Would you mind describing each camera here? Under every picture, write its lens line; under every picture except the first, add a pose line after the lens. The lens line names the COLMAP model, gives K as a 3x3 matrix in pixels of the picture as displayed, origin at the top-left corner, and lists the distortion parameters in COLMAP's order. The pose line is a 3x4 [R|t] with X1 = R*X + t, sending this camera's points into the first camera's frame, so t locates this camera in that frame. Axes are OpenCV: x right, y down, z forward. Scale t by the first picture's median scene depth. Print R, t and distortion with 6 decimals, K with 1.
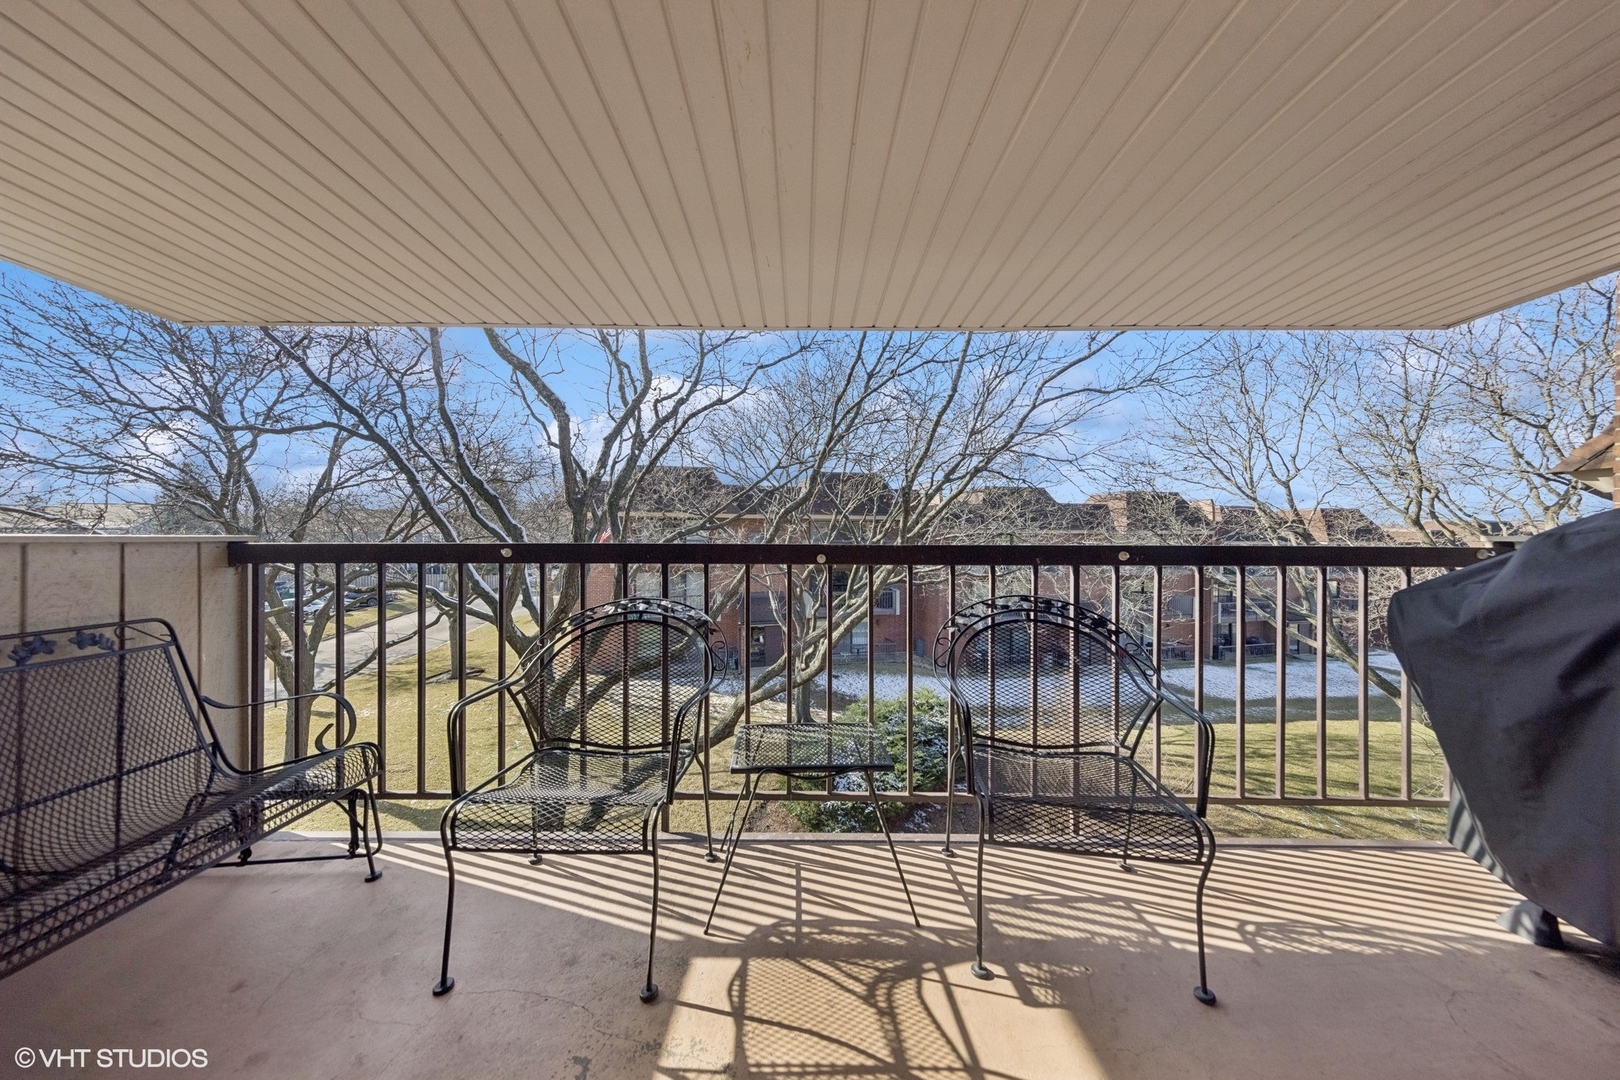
lens RADIAL K [[522.6, 0, 810.0], [0, 522.6, 540.0], [0, 0, 1]] dist [0.033128, 0.000000]
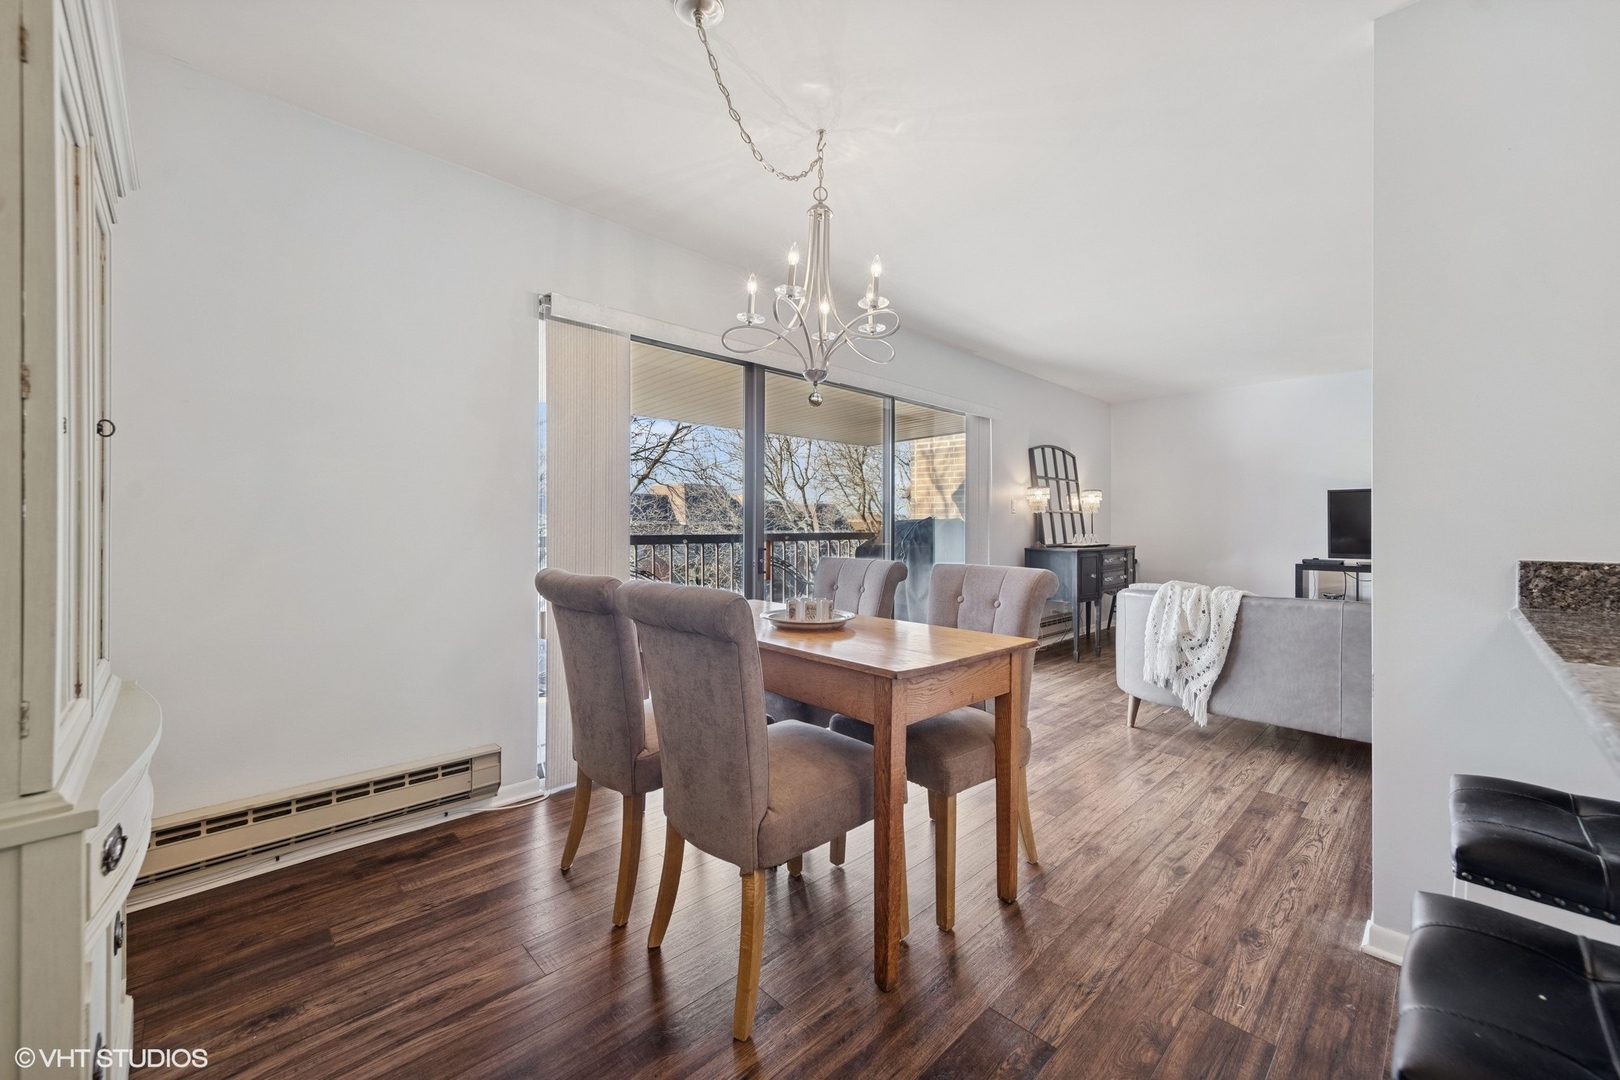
lens RADIAL K [[642.3, 0, 810.0], [0, 642.3, 540.0], [0, 0, 1]] dist [-0.000820, -0.000225]
pose [[0.727662, -0.018496, 0.685687, -0.206304], [0.009633, 0.999813, 0.016748, -0.000849], [-0.685868, -0.005582, 0.727704, -0.188309]]
